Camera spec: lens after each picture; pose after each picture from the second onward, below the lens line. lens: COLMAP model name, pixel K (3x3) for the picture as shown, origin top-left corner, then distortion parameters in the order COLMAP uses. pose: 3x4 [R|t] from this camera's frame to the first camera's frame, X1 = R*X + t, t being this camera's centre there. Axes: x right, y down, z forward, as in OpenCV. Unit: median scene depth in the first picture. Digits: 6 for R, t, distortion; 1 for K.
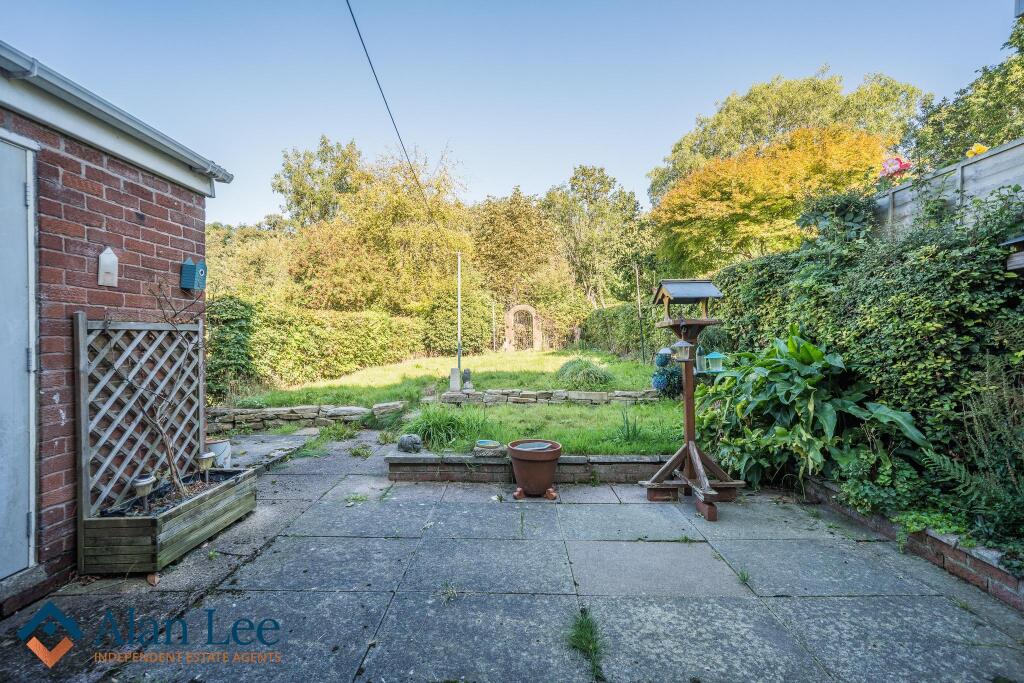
lens RADIAL K [[444.2, 0, 511.9], [0, 444.2, 339.9], [0, 0, 1]] dist [0.017021, 0.000147]
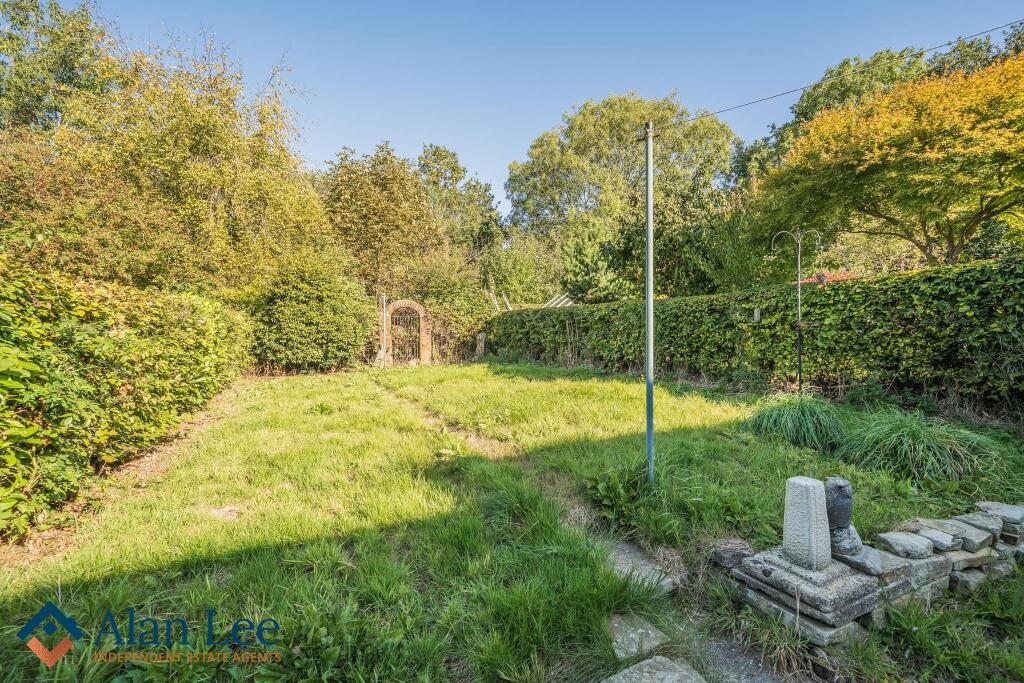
lens RADIAL K [[444.2, 0, 511.9], [0, 444.2, 340.2], [0, 0, 1]] dist [0.017021, 0.000147]
pose [[0.901201, 0.005697, 0.433365, -0.136434], [-0.003021, 0.999972, -0.006863, -0.007794], [-0.433392, 0.004876, 0.901192, 0.260833]]
